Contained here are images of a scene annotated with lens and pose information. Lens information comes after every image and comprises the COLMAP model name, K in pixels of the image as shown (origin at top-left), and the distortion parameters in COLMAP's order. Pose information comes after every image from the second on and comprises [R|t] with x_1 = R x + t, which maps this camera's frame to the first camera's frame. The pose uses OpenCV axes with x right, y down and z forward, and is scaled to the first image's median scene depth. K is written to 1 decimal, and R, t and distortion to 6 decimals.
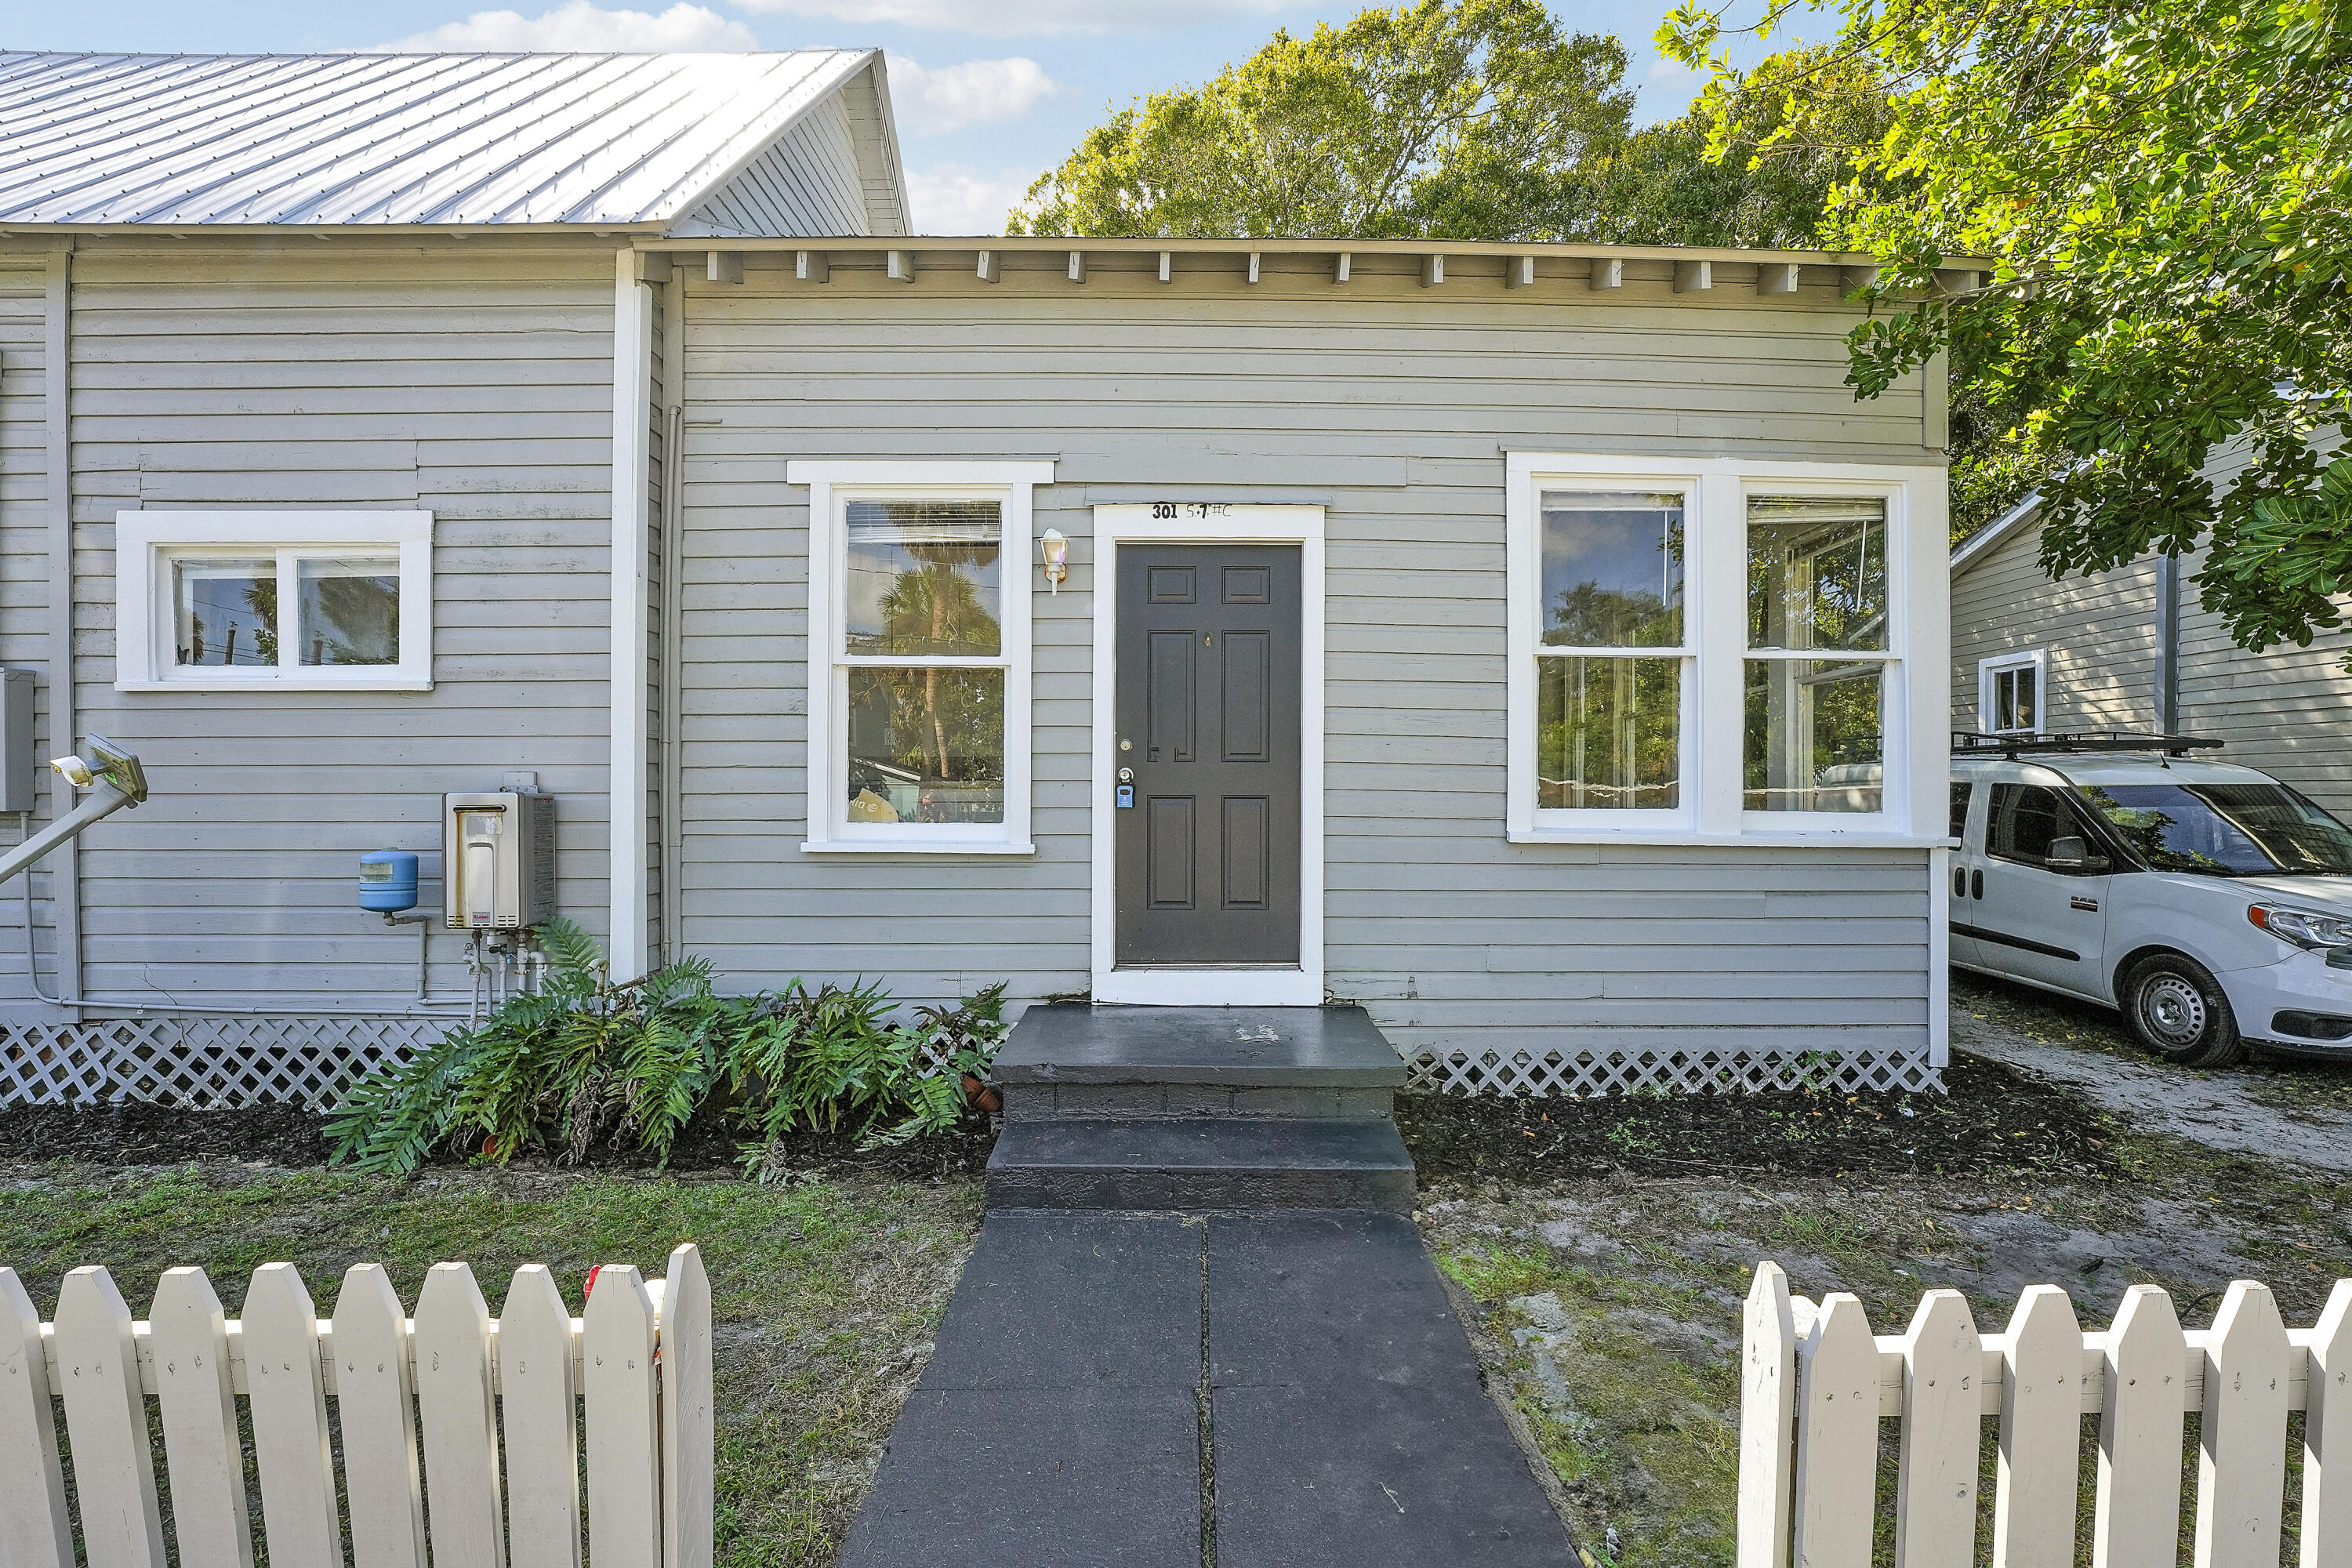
lens RADIAL K [[977.7, 0, 1183.8], [0, 977.7, 771.2], [0, 0, 1]] dist [-0.020288, 0.000390]
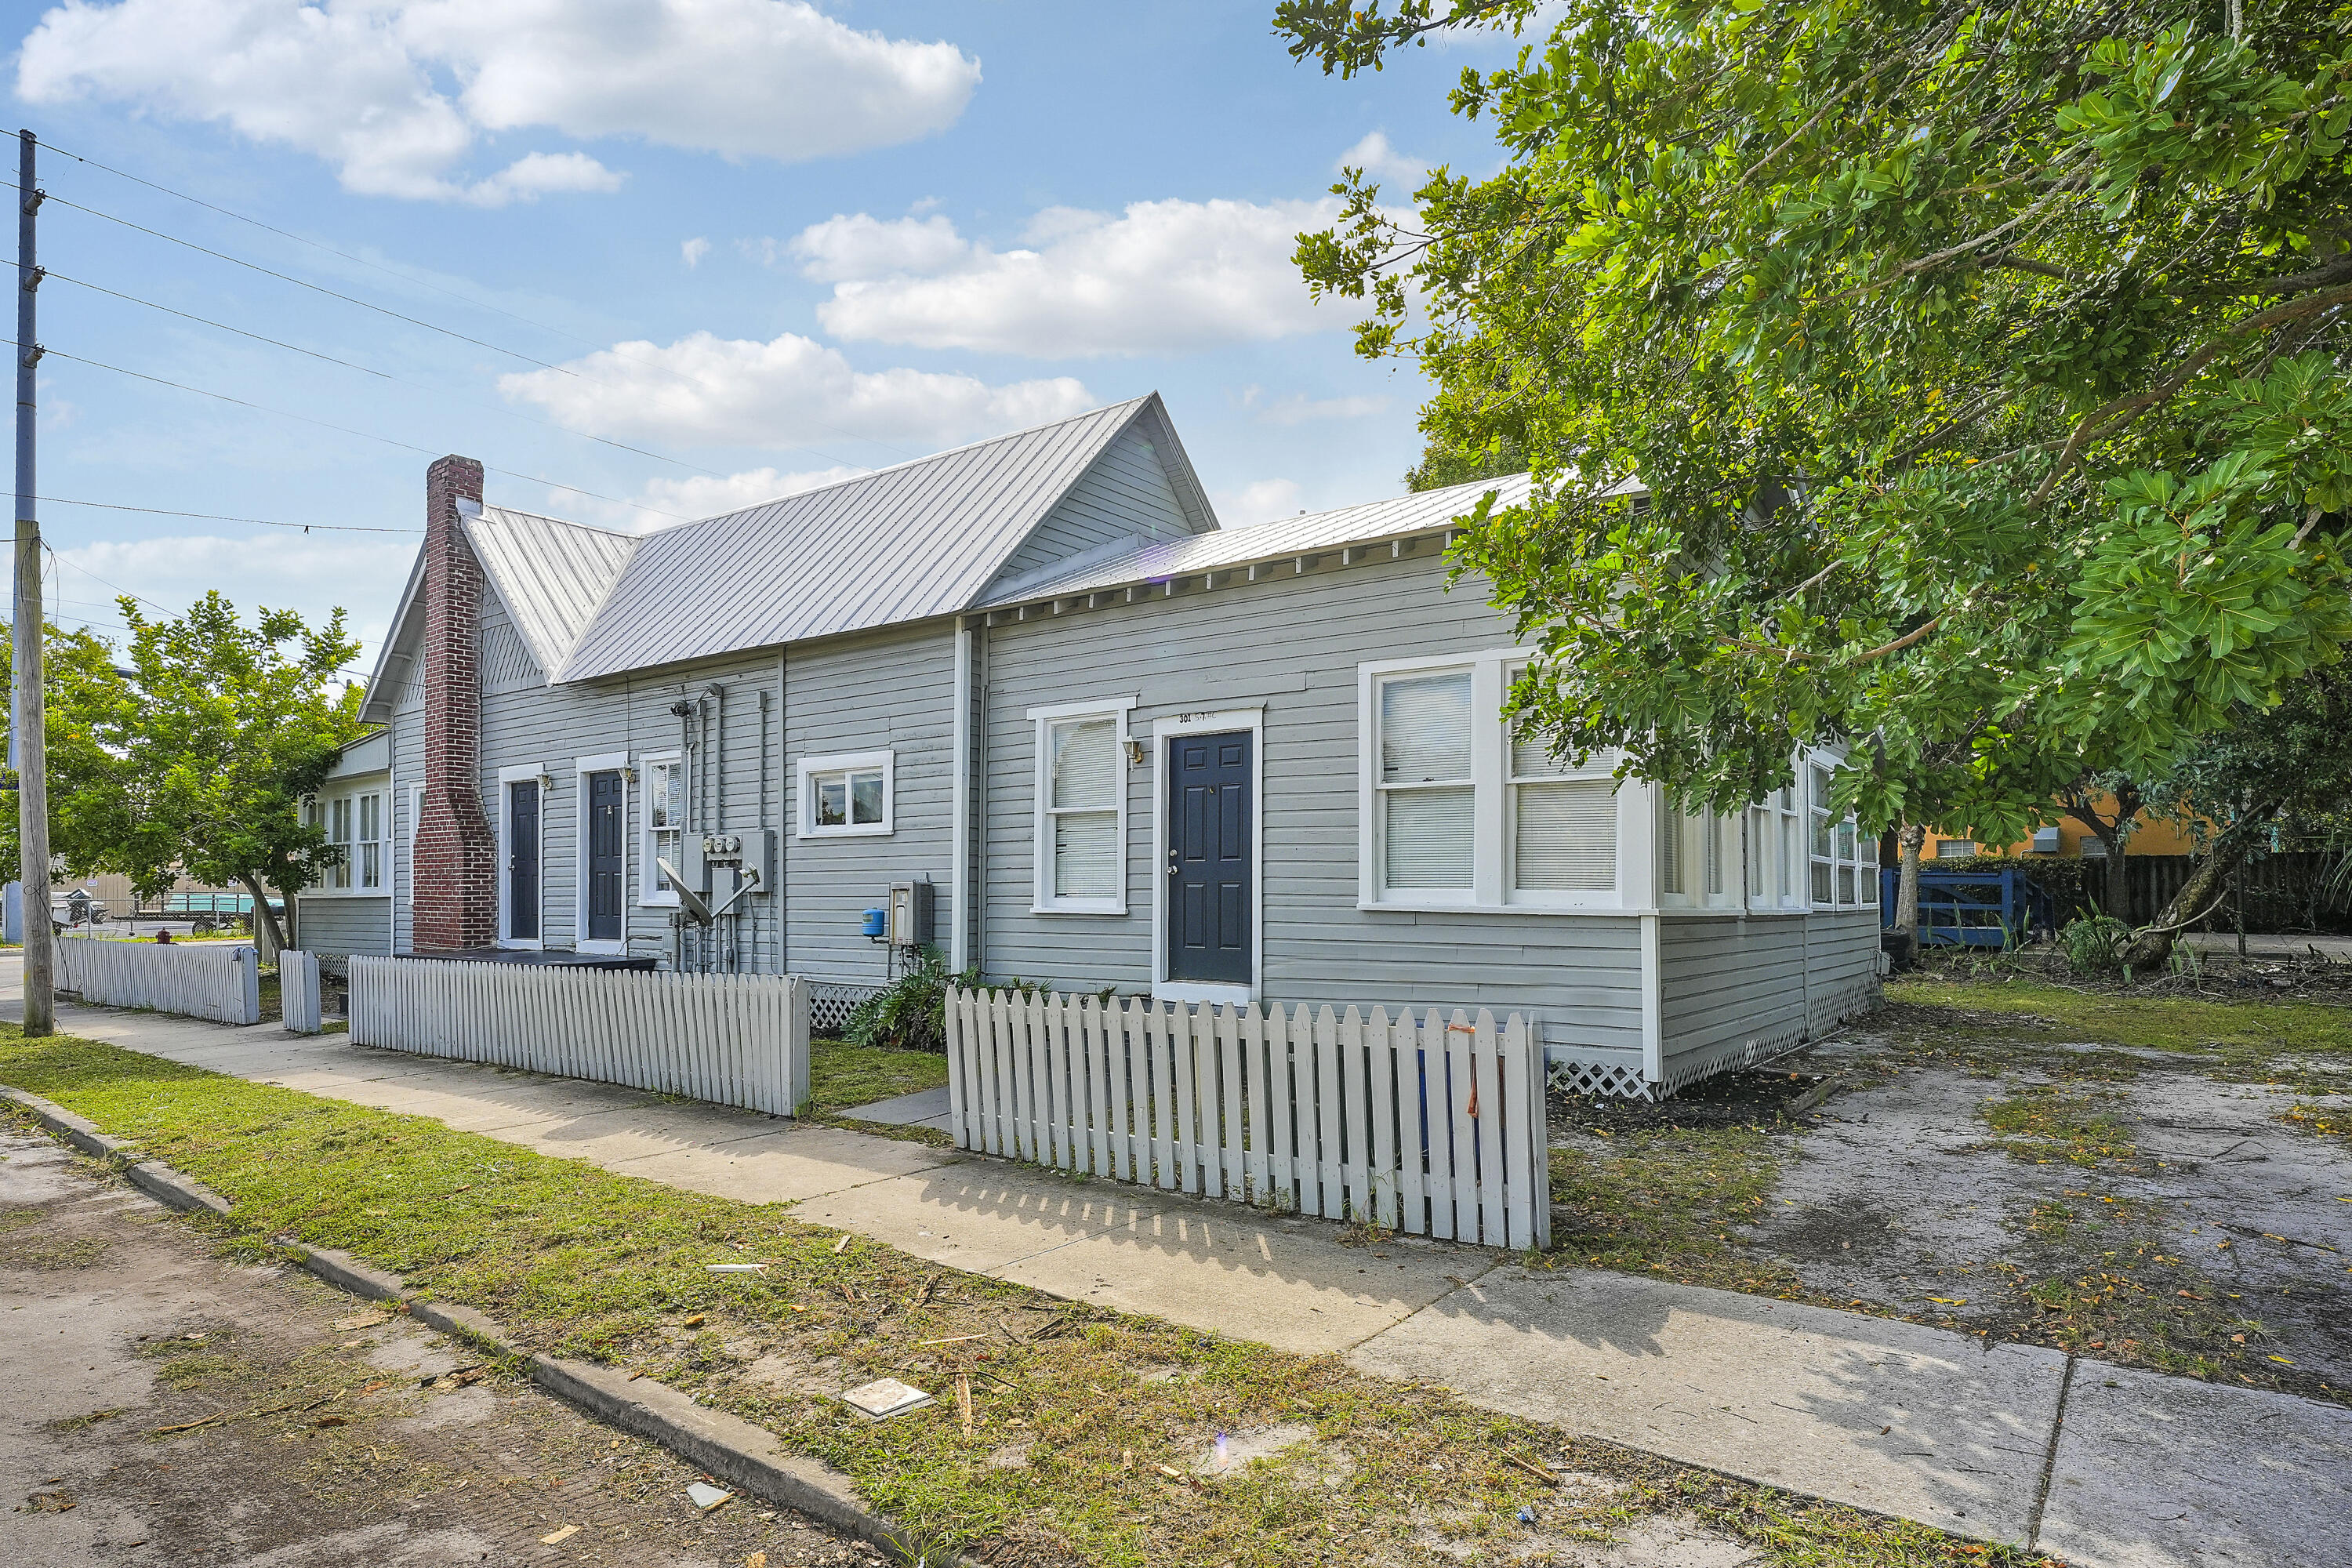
lens RADIAL K [[1310.2, 0, 1174.4], [0, 1310.2, 784.4], [0, 0, 1]] dist [0.003171, 0.000015]
pose [[0.793735, -0.052358, -0.606006, 1.382199], [0.008084, 0.997108, -0.075561, 0.028665], [0.608210, 0.055076, 0.791863, -0.862982]]
